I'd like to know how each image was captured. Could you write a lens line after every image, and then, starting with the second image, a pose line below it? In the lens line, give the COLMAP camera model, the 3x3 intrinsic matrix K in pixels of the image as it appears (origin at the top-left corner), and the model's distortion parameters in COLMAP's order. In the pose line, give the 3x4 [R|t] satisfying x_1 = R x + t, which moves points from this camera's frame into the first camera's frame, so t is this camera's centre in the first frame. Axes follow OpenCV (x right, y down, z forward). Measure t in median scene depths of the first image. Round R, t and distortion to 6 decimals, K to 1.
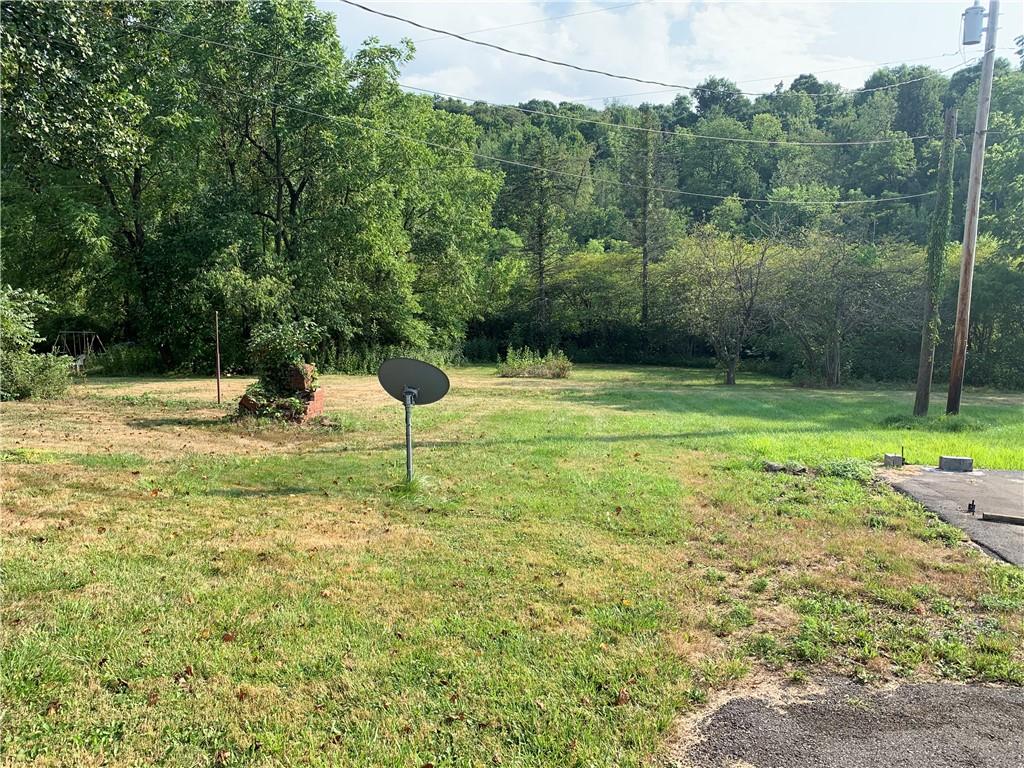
lens RADIAL K [[780.9, 0, 512.0], [0, 780.9, 385.3], [0, 0, 1]] dist [0.004082, 0.001358]
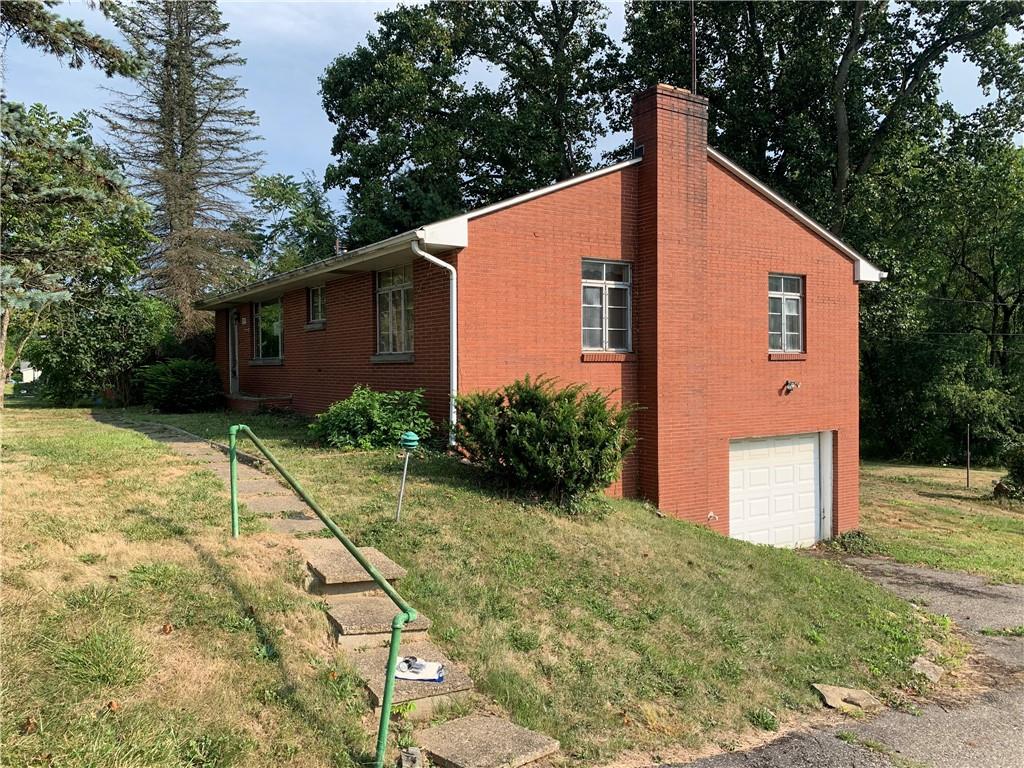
lens RADIAL K [[780.9, 0, 511.8], [0, 780.9, 383.9], [0, 0, 1]] dist [0.004082, 0.001358]
pose [[0.698664, -0.002669, -0.715445, 0.048594], [-0.071931, 0.994664, -0.073955, 0.000510], [0.711825, 0.103133, 0.694744, -0.420321]]
